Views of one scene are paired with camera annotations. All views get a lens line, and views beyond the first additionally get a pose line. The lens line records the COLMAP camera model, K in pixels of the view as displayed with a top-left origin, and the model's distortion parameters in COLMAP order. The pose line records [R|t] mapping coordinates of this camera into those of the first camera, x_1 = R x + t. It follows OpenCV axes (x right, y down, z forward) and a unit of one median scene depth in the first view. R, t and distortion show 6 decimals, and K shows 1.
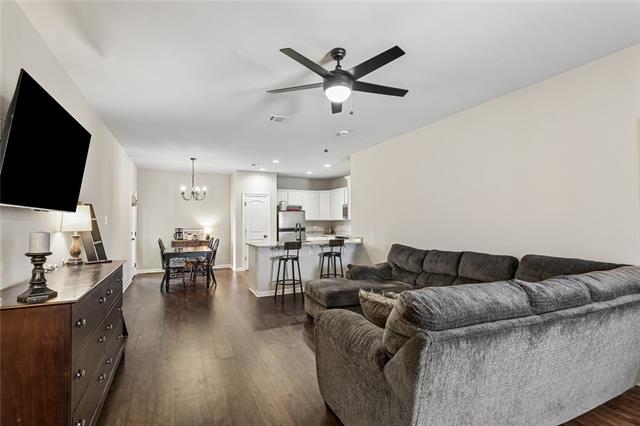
lens RADIAL K [[310.0, 0, 320.0], [0, 310.0, 213.0], [0, 0, 1]] dist [0.022972, -0.000217]
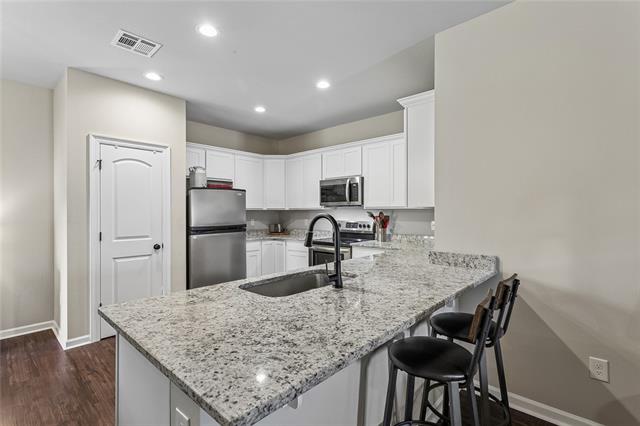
lens RADIAL K [[304.8, 0, 318.6], [0, 304.8, 214.9], [0, 0, 1]] dist [0.024548, 0.000149]
pose [[0.924390, -0.000534, 0.381449, -0.133394], [-0.012123, 0.999453, 0.030777, 0.017020], [-0.381257, -0.033074, 0.923877, 0.535343]]
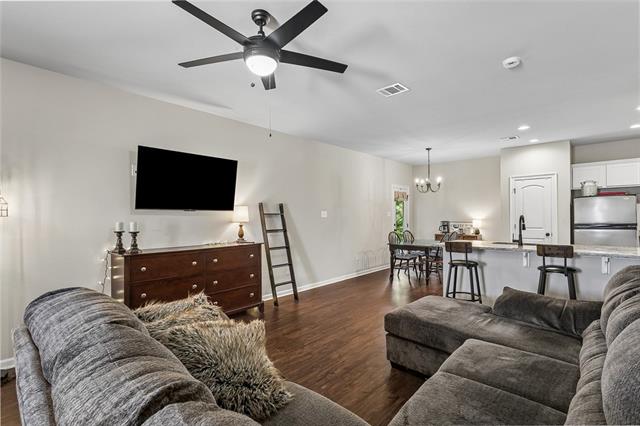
lens RADIAL K [[304.8, 0, 318.6], [0, 304.8, 214.9], [0, 0, 1]] dist [0.024548, 0.000149]
pose [[0.391876, -0.002376, -0.920015, 0.267970], [0.033050, 0.999388, 0.011496, 0.005401], [0.919424, -0.034912, 0.391715, 0.243549]]
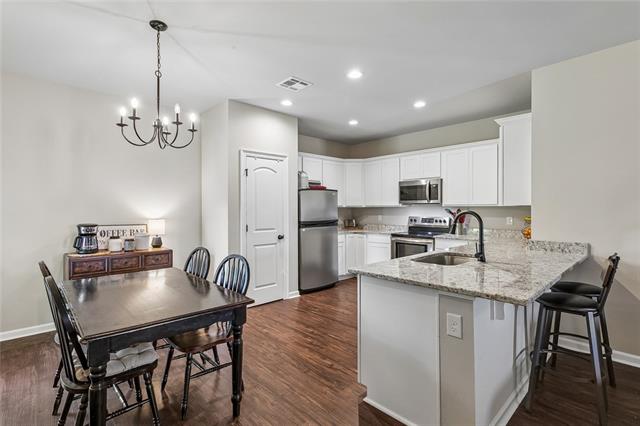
lens RADIAL K [[310.0, 0, 320.0], [0, 310.0, 213.0], [0, 0, 1]] dist [0.022972, -0.000217]
pose [[0.947582, -0.002335, 0.319505, -0.280396], [-0.009952, 0.999272, 0.036819, 0.014872], [-0.319358, -0.038069, 0.946869, 0.485585]]
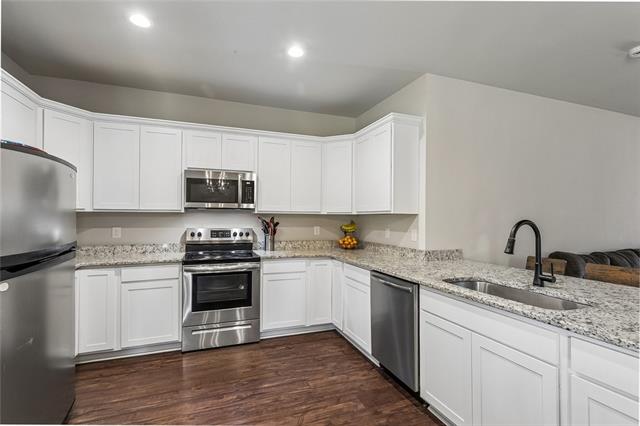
lens RADIAL K [[304.8, 0, 318.6], [0, 304.8, 214.9], [0, 0, 1]] dist [0.024548, 0.000149]
pose [[0.069158, 0.013647, 0.997512, -0.277043], [-0.033273, 0.999382, -0.011366, 0.025779], [-0.997051, -0.032404, 0.069569, 0.851633]]
